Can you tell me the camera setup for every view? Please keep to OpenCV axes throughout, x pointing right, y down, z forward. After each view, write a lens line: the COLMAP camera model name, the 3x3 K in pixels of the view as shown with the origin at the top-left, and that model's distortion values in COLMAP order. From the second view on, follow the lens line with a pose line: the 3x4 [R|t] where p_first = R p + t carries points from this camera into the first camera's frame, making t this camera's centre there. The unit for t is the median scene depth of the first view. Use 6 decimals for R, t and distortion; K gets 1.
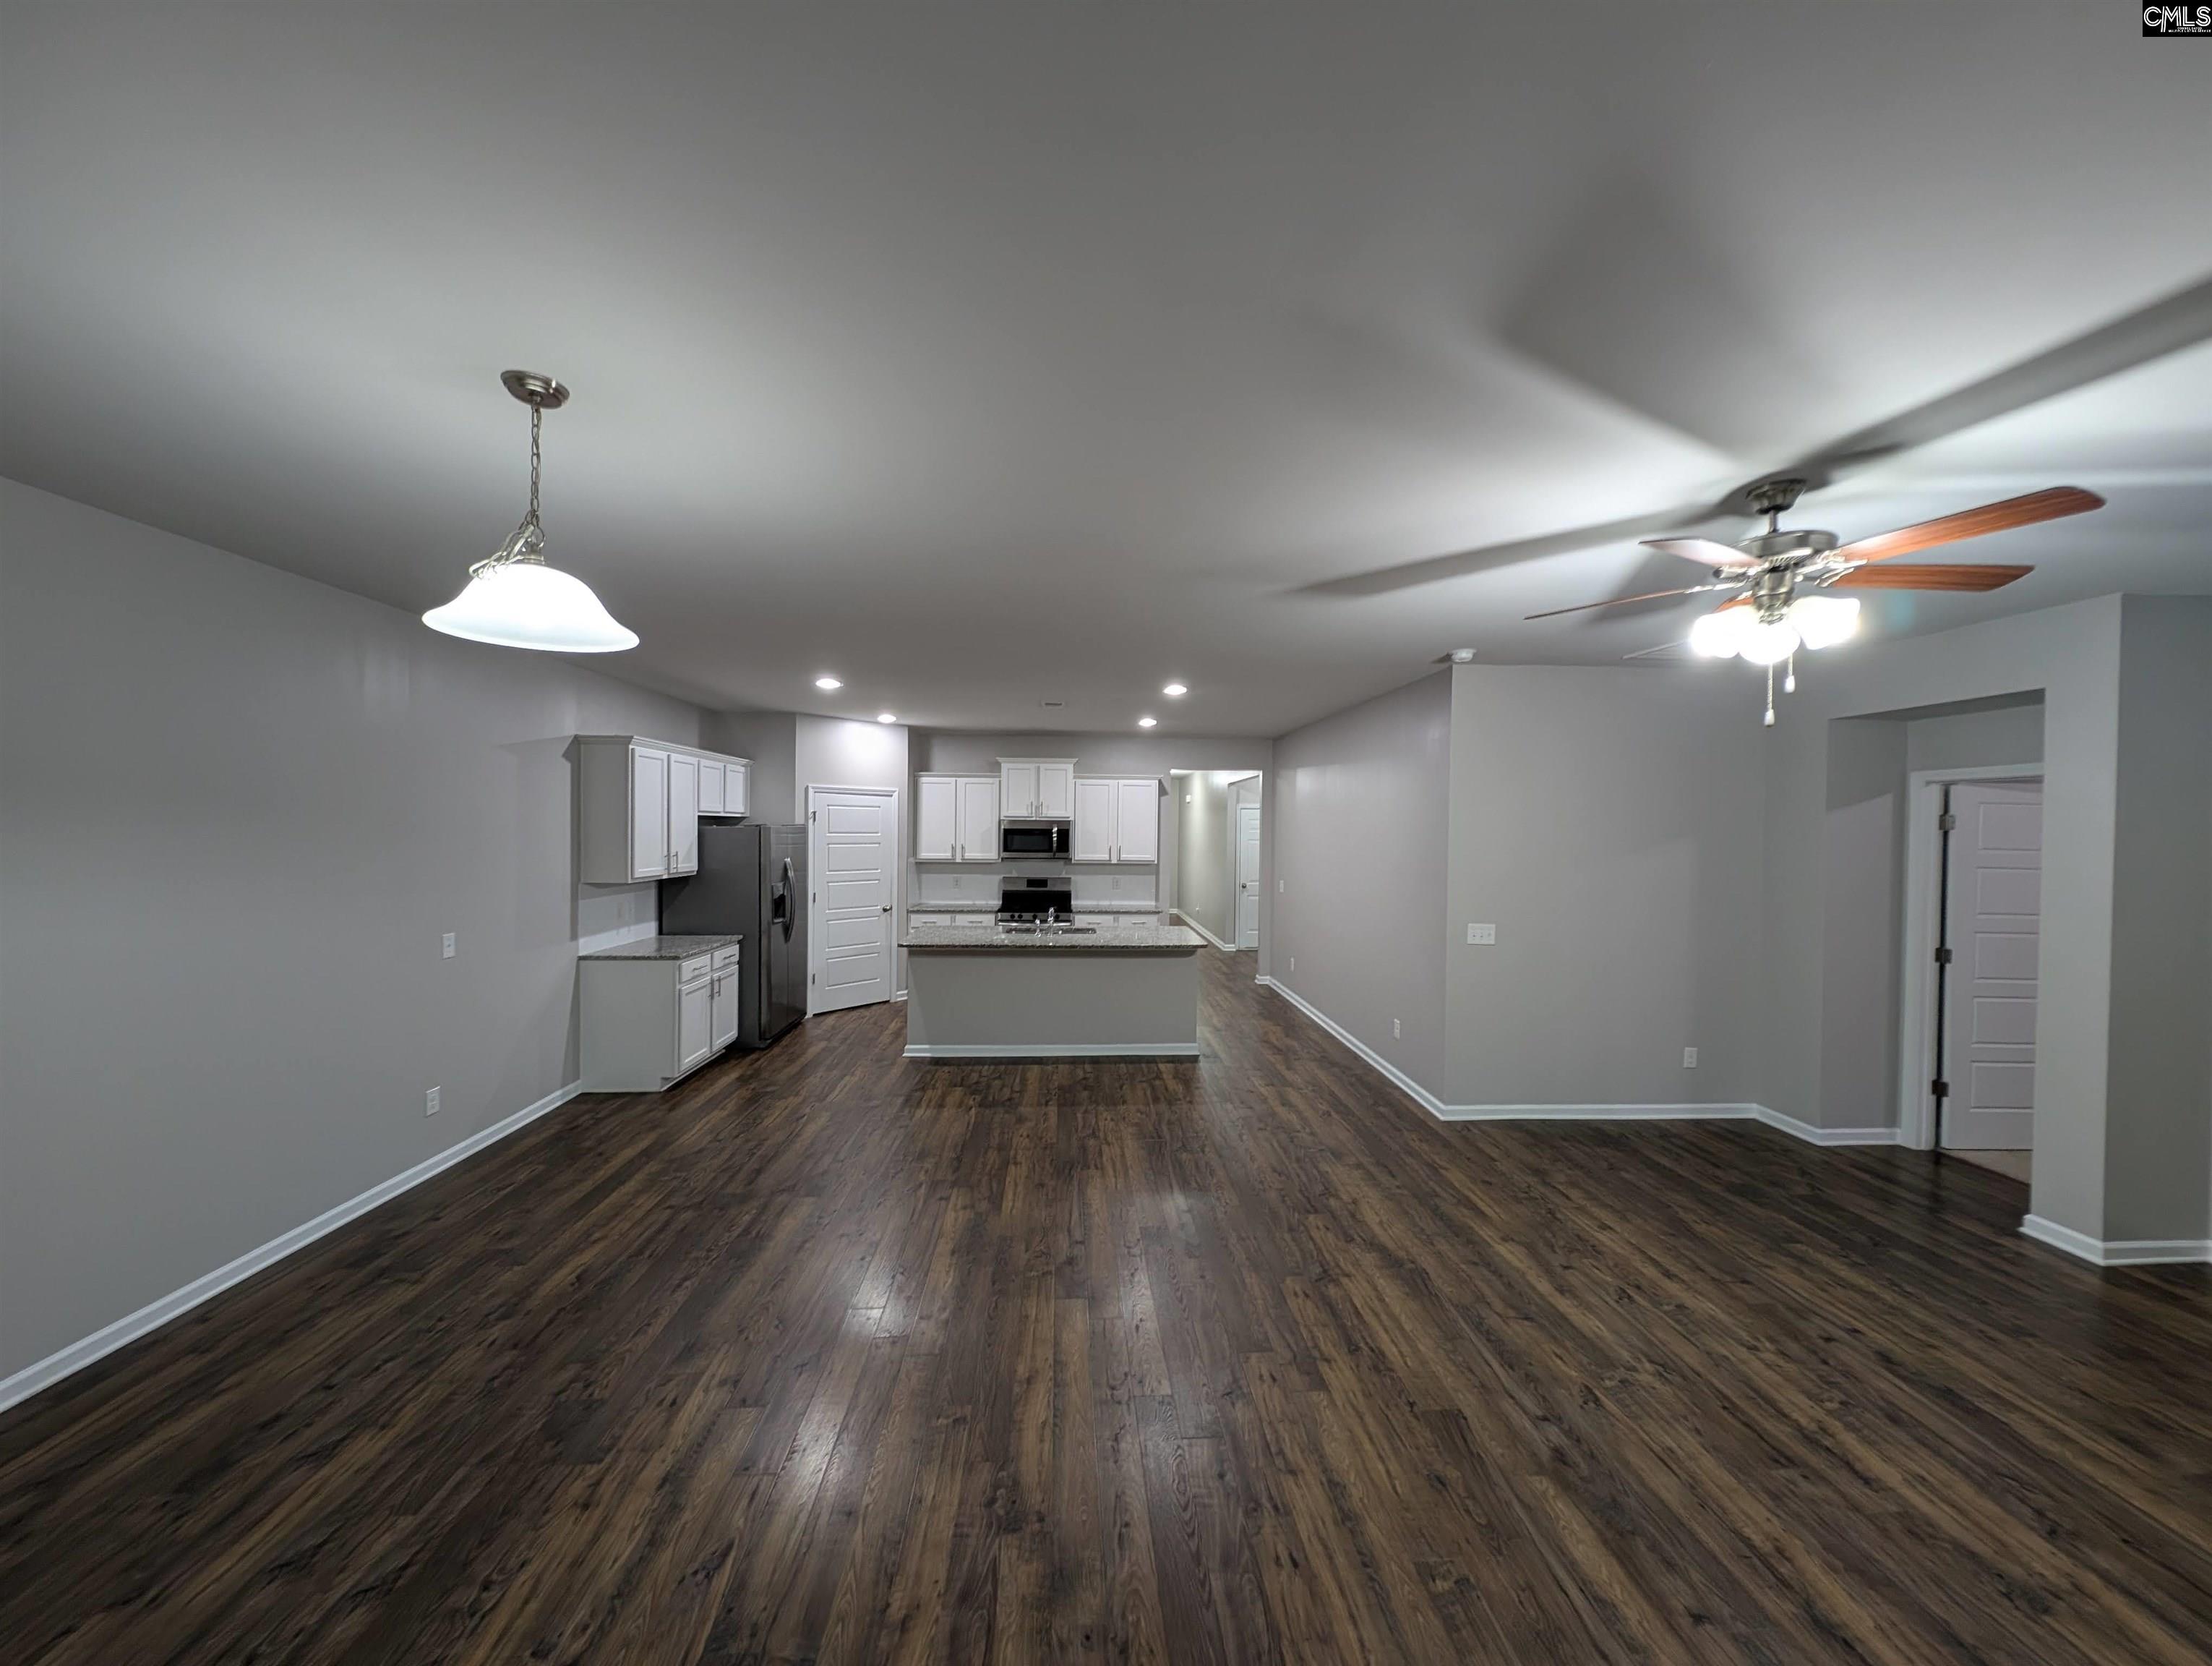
lens RADIAL K [[777.8, 0, 1107.9], [0, 777.8, 835.3], [0, 0, 1]] dist [0.005124, -0.004185]
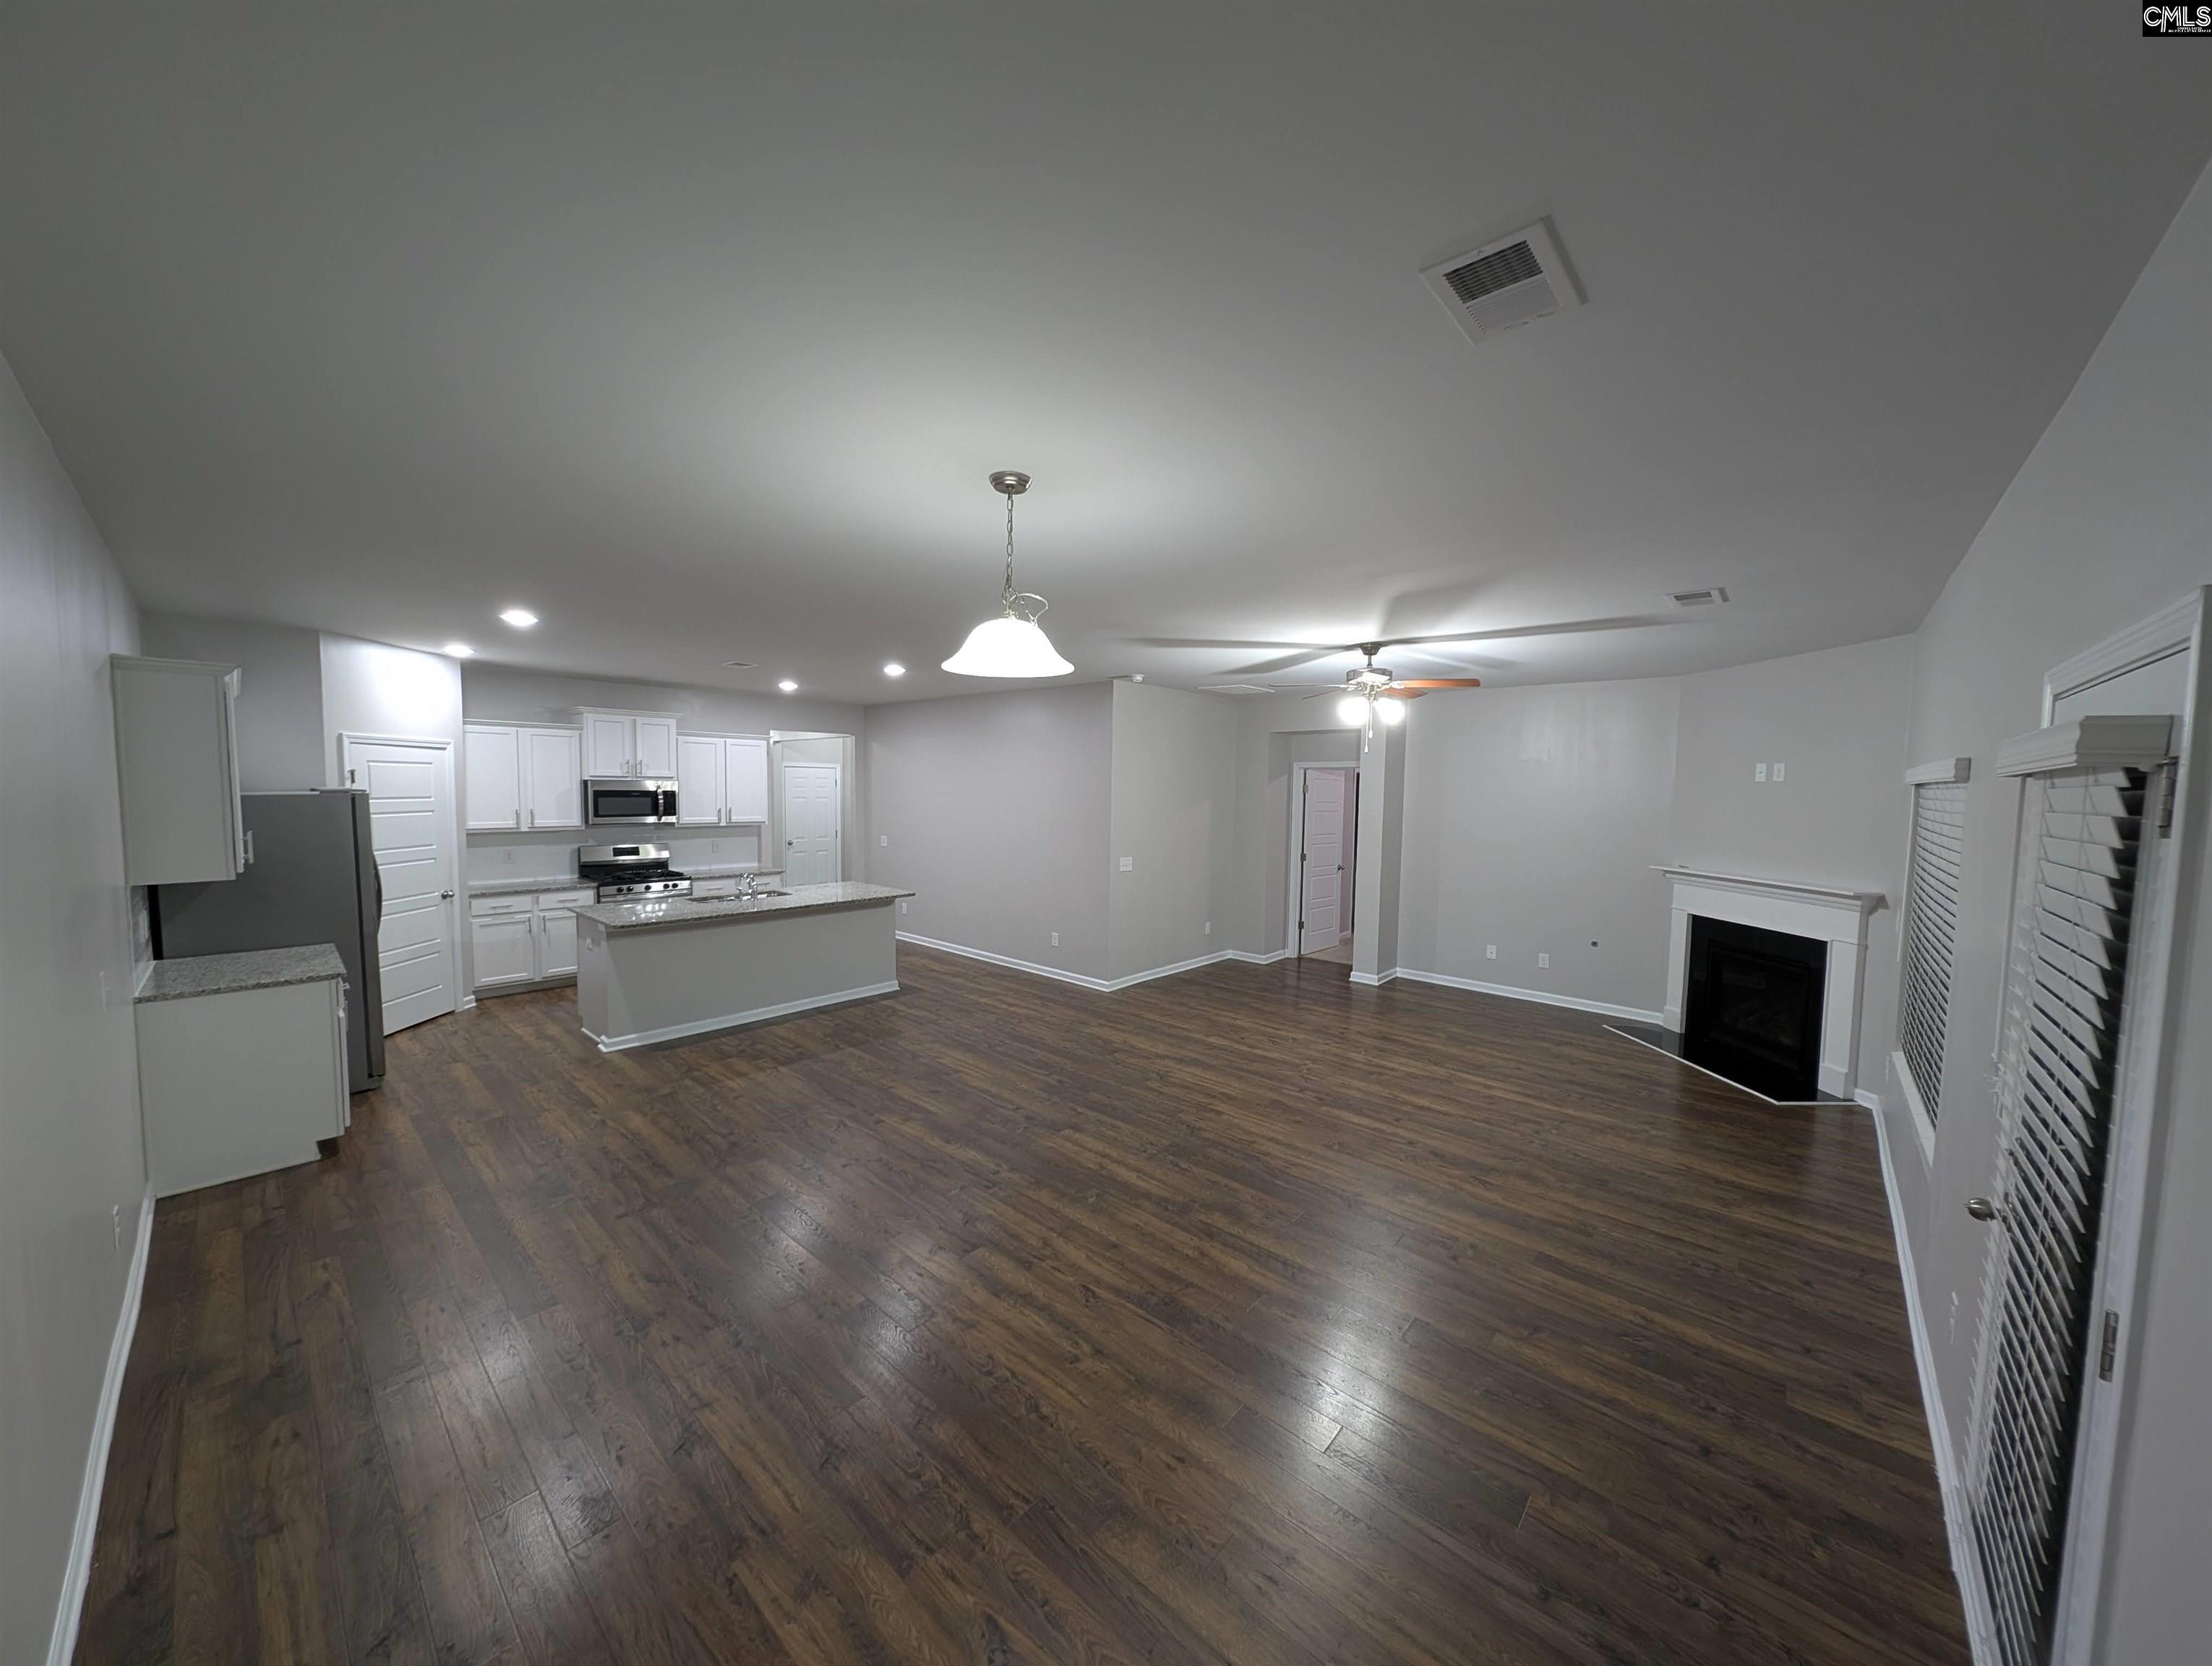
lens RADIAL K [[780.4, 0, 1106.0], [0, 780.4, 833.0], [0, 0, 1]] dist [0.001105, -0.000202]
pose [[0.706458, -0.042852, 0.706457, -0.575779], [0.000999, 0.998225, 0.059551, -0.020654], [-0.707754, -0.041365, 0.705246, -0.024223]]
